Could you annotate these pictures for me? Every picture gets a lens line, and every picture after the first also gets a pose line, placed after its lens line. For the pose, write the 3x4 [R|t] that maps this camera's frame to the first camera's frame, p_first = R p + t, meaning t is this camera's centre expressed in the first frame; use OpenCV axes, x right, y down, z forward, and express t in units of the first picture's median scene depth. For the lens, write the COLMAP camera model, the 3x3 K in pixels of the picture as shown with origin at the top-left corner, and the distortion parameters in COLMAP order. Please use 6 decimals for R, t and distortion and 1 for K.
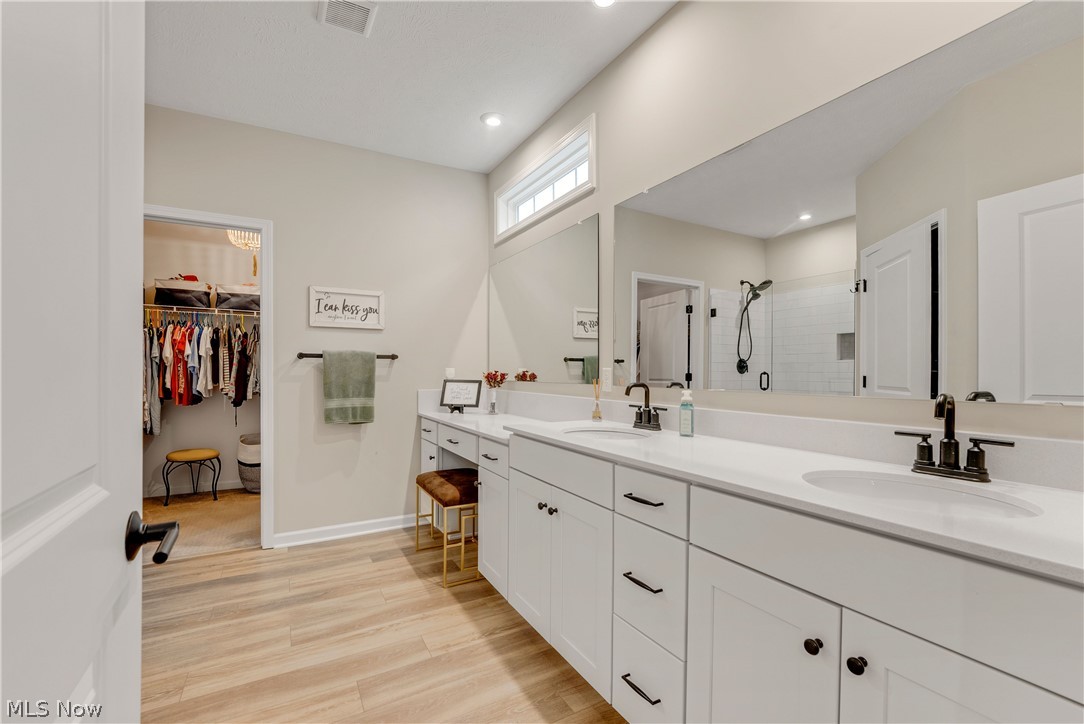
lens RADIAL K [[454.9, 0, 530.6], [0, 454.9, 367.4], [0, 0, 1]] dist [-0.023964, 0.000351]
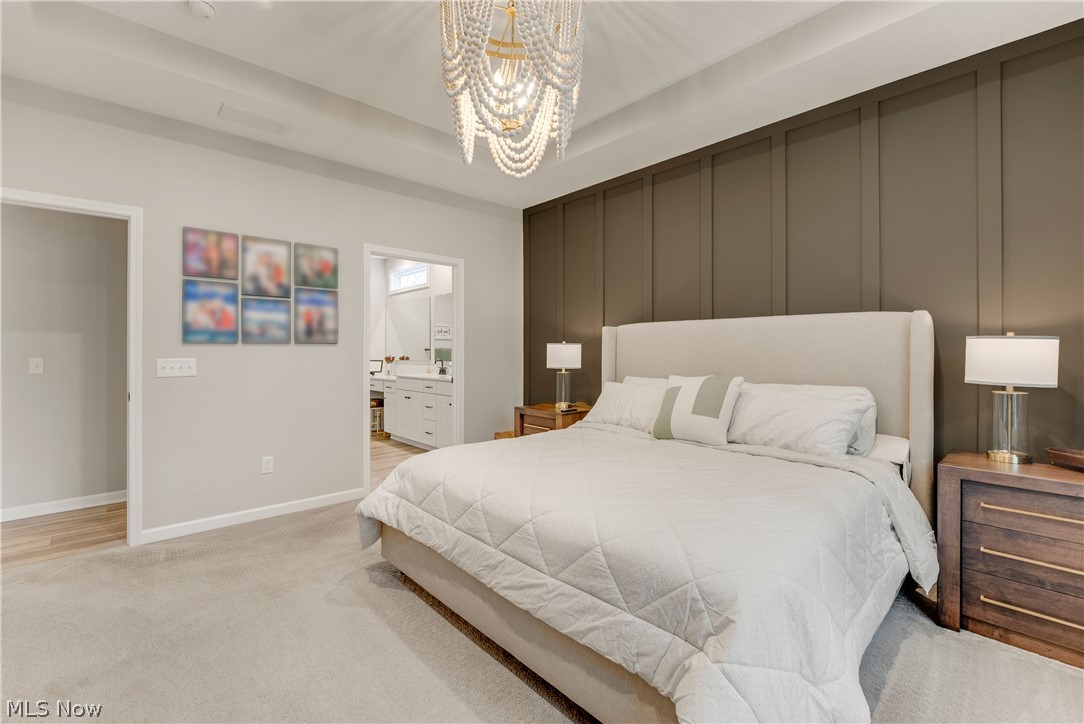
lens RADIAL K [[449.0, 0, 536.9], [0, 449.0, 364.7], [0, 0, 1]] dist [-0.024079, 0.000238]
pose [[0.969080, -0.007474, 0.246635, 0.081357], [0.000150, 0.999559, 0.029702, -0.013672], [-0.246748, -0.028747, 0.968653, -1.330910]]
